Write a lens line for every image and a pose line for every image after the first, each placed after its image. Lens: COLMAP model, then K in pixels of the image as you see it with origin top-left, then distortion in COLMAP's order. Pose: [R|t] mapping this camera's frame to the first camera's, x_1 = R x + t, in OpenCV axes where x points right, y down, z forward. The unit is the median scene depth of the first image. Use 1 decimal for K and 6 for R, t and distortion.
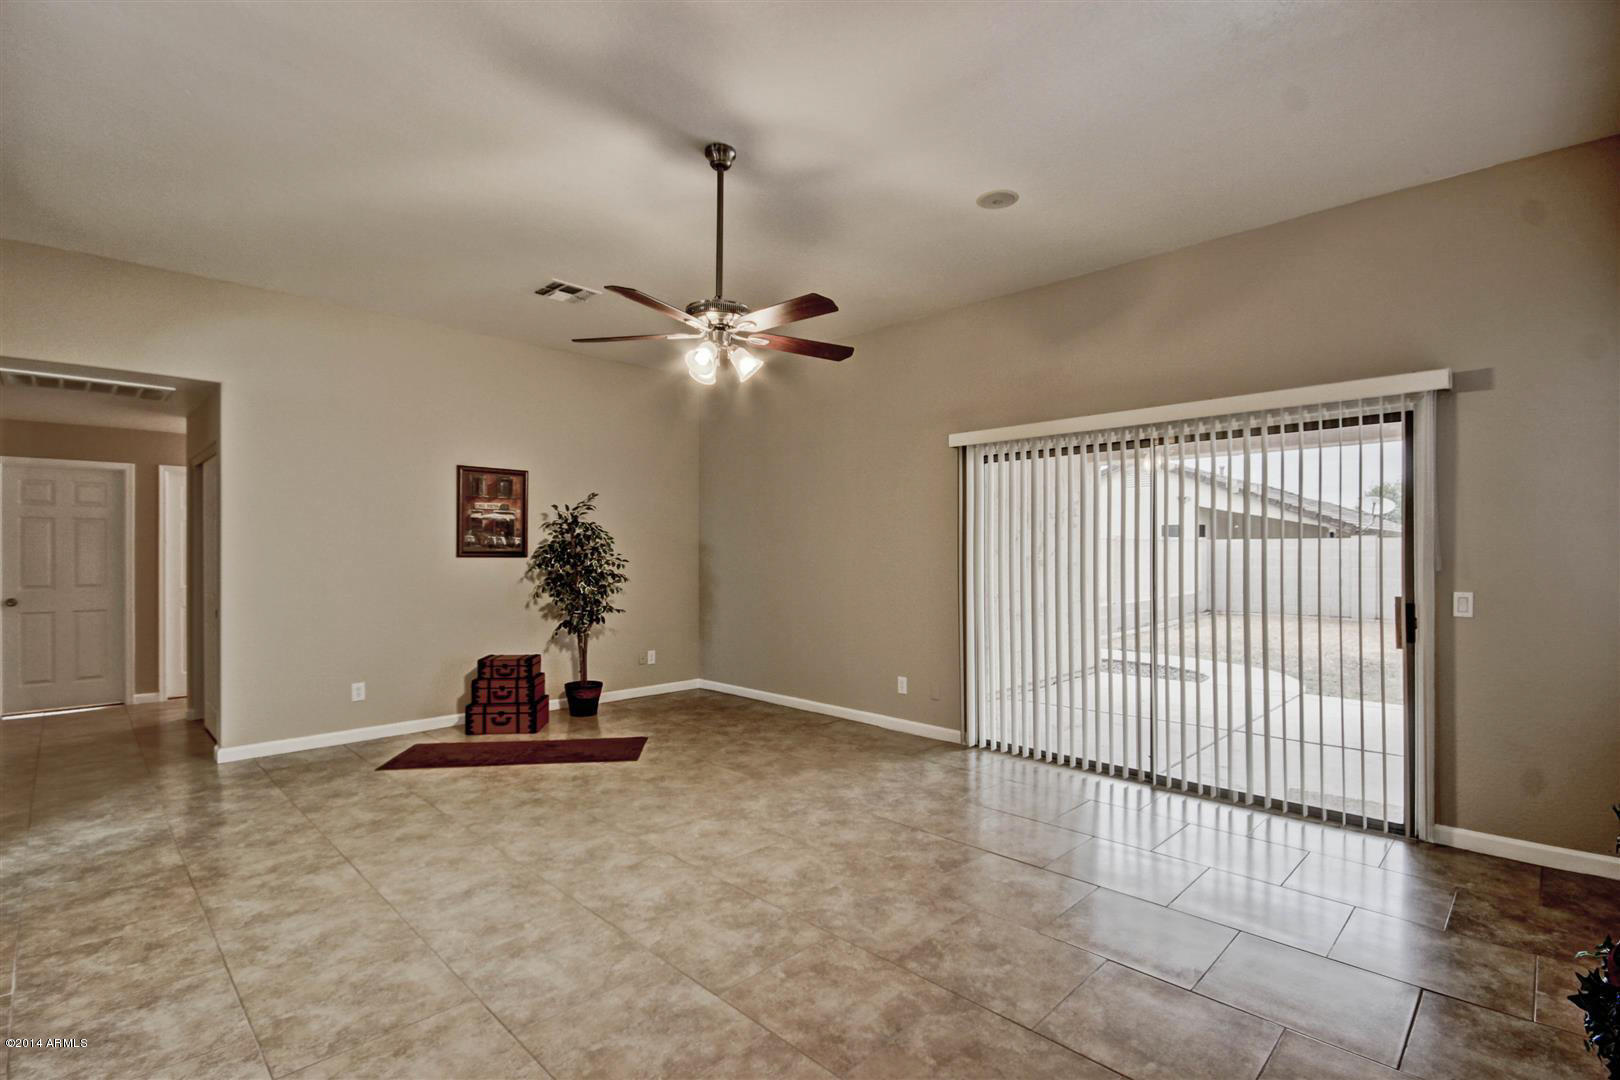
lens RADIAL K [[751.3, 0, 828.5], [0, 751.3, 548.6], [0, 0, 1]] dist [0.002150, 0.000150]
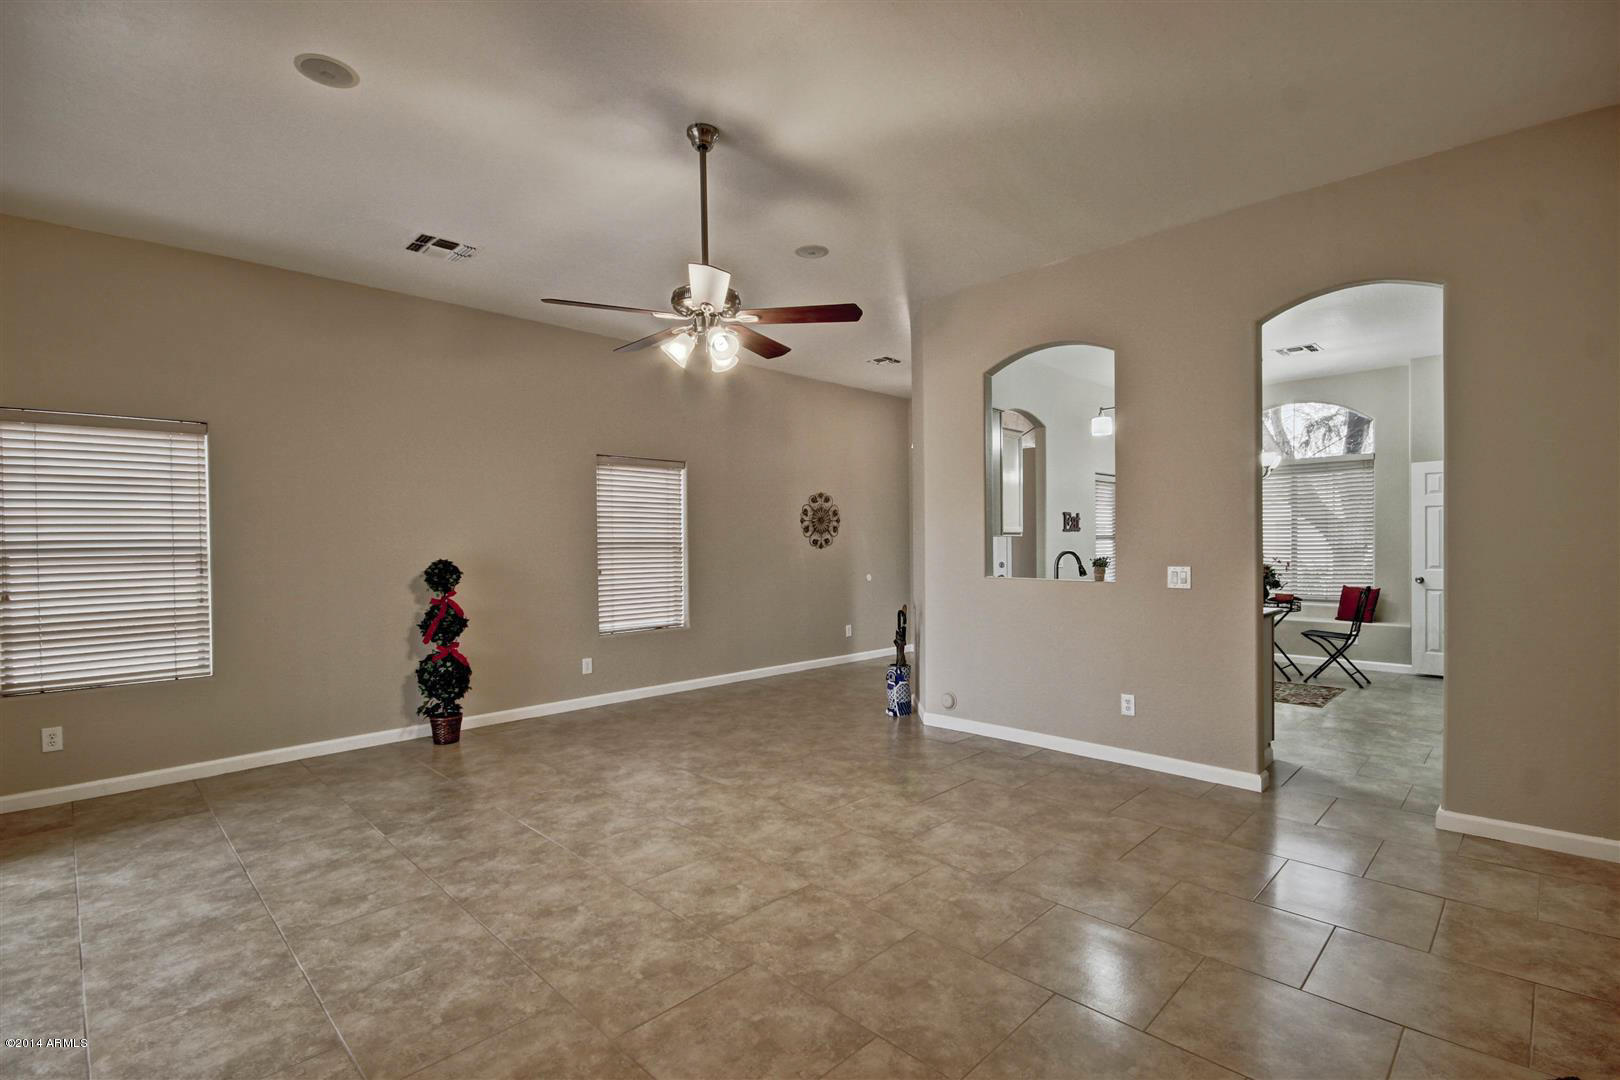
lens RADIAL K [[746.5, 0, 819.0], [0, 746.5, 550.6], [0, 0, 1]] dist [-0.003577, -0.004939]
pose [[-0.999840, 0.012542, 0.012728, -0.233693], [0.012644, 0.999889, 0.007919, 0.009208], [-0.012627, 0.008079, -0.999888, 1.532701]]
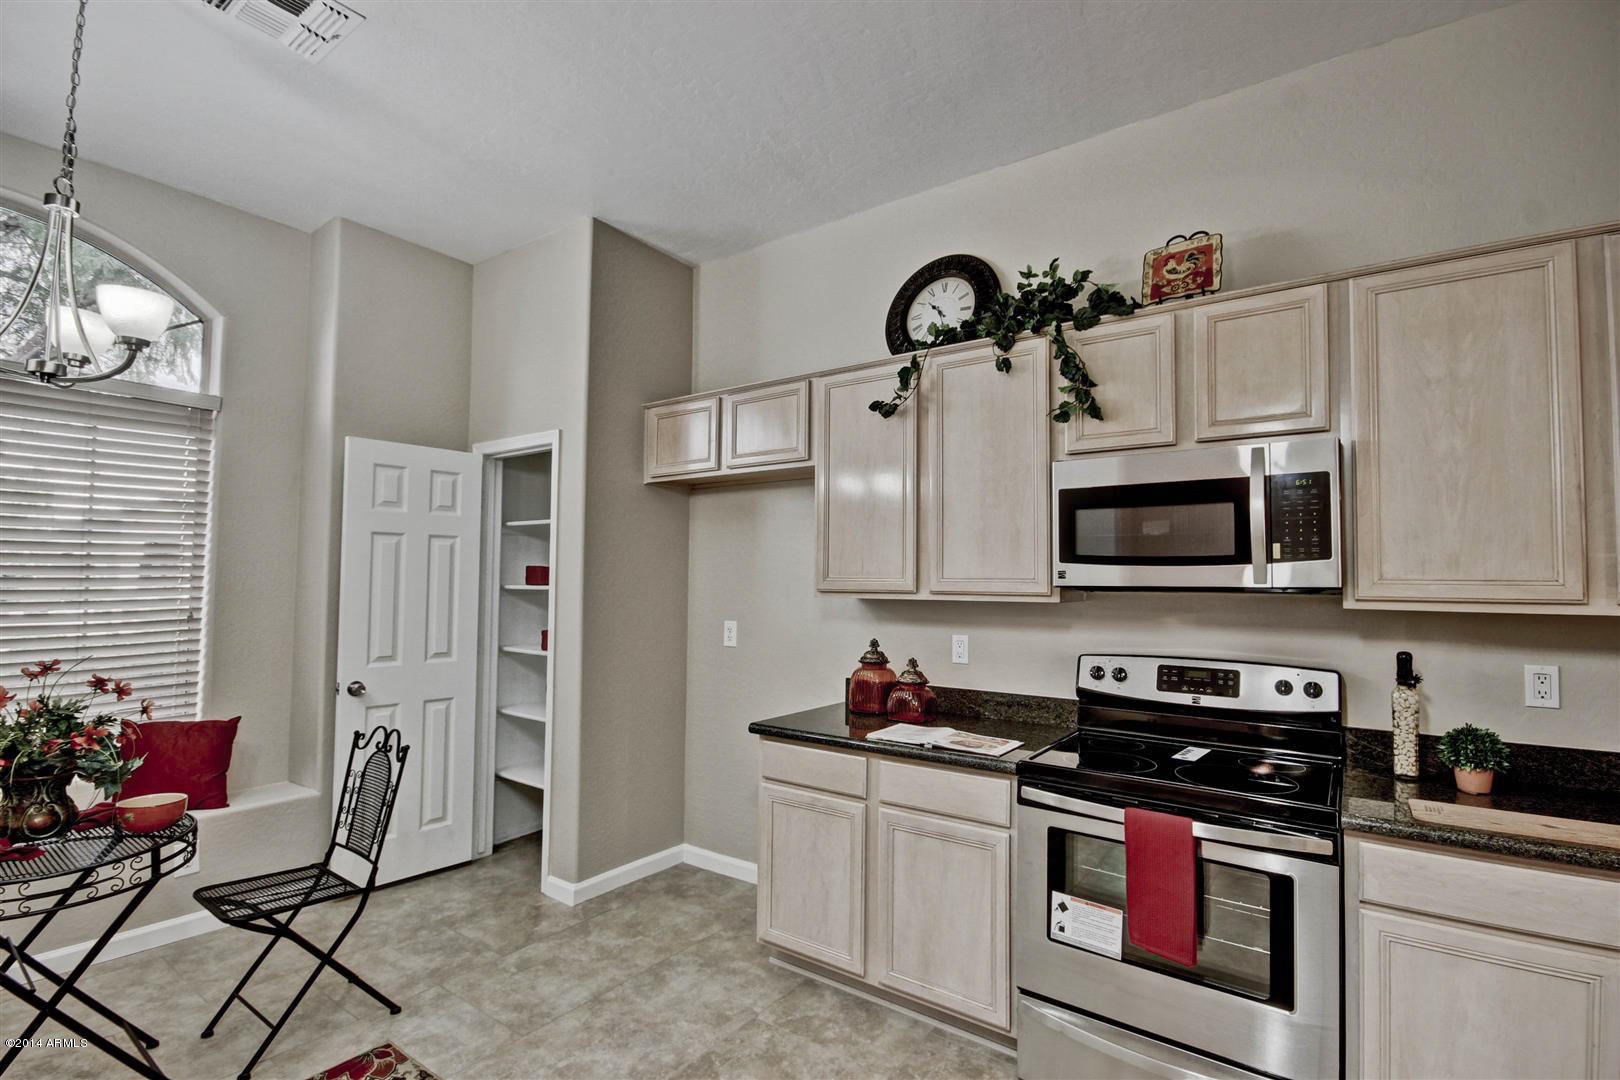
lens RADIAL K [[746.5, 0, 819.0], [0, 746.5, 550.6], [0, 0, 1]] dist [-0.003577, -0.004939]
pose [[0.139876, -0.037002, -0.989477, -0.722230], [-0.009841, 0.999200, -0.038757, -0.013896], [0.990120, 0.015158, 0.139400, 0.196144]]
